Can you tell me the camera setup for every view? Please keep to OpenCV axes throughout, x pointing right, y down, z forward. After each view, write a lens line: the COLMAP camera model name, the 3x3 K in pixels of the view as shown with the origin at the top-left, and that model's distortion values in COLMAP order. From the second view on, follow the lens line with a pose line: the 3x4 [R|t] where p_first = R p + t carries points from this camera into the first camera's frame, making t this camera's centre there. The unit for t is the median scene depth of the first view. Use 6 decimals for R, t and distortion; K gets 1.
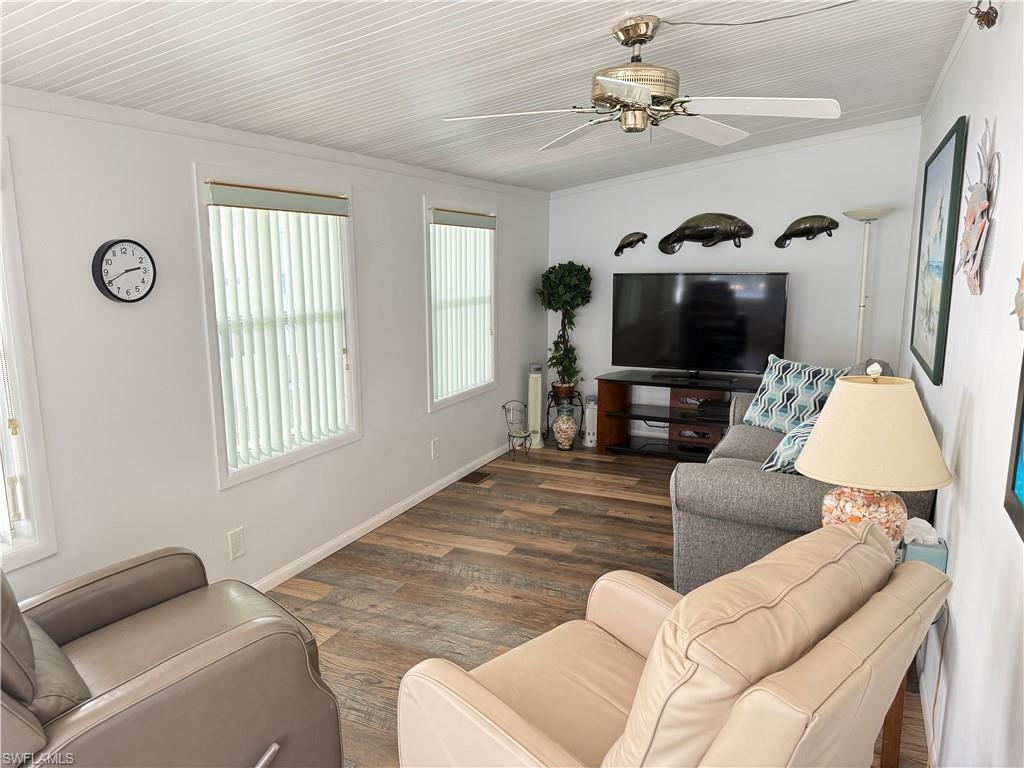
lens RADIAL K [[713.6, 0, 508.5], [0, 713.6, 389.1], [0, 0, 1]] dist [0.038777, -0.002836]
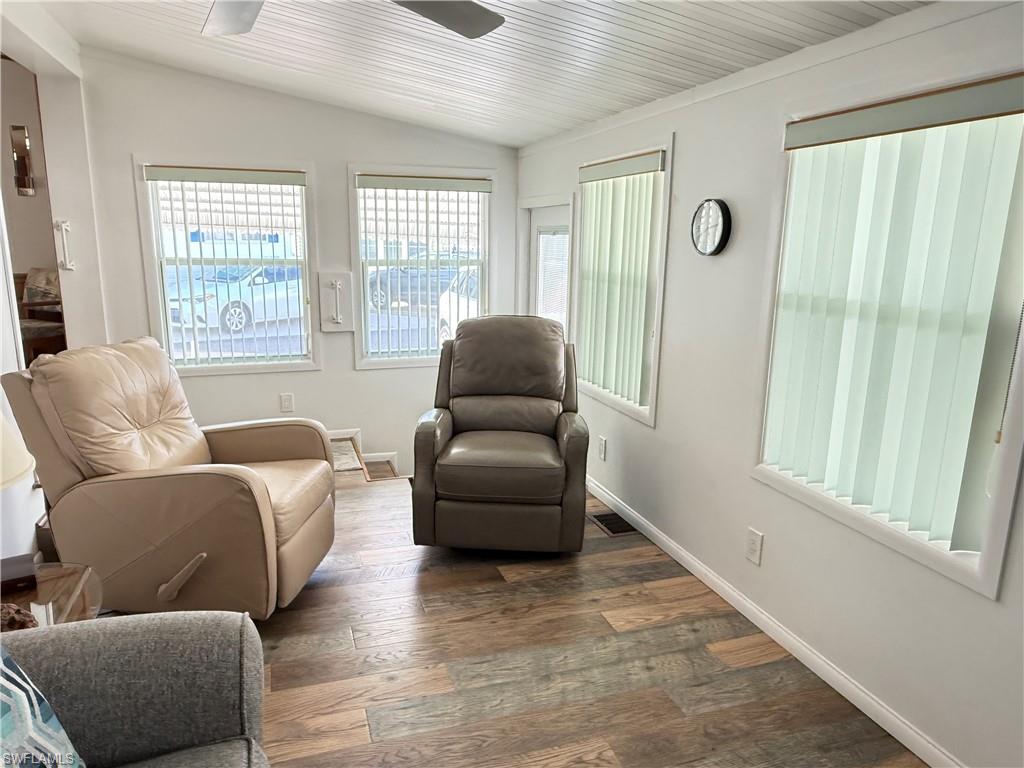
lens RADIAL K [[697.2, 0, 508.0], [0, 697.2, 383.6], [0, 0, 1]] dist [-0.004557, 0.002836]
pose [[-0.724575, 0.140409, -0.674742, 0.226681], [-0.135134, 0.931080, 0.338865, -0.128026], [0.675818, 0.336714, -0.655663, 0.760527]]
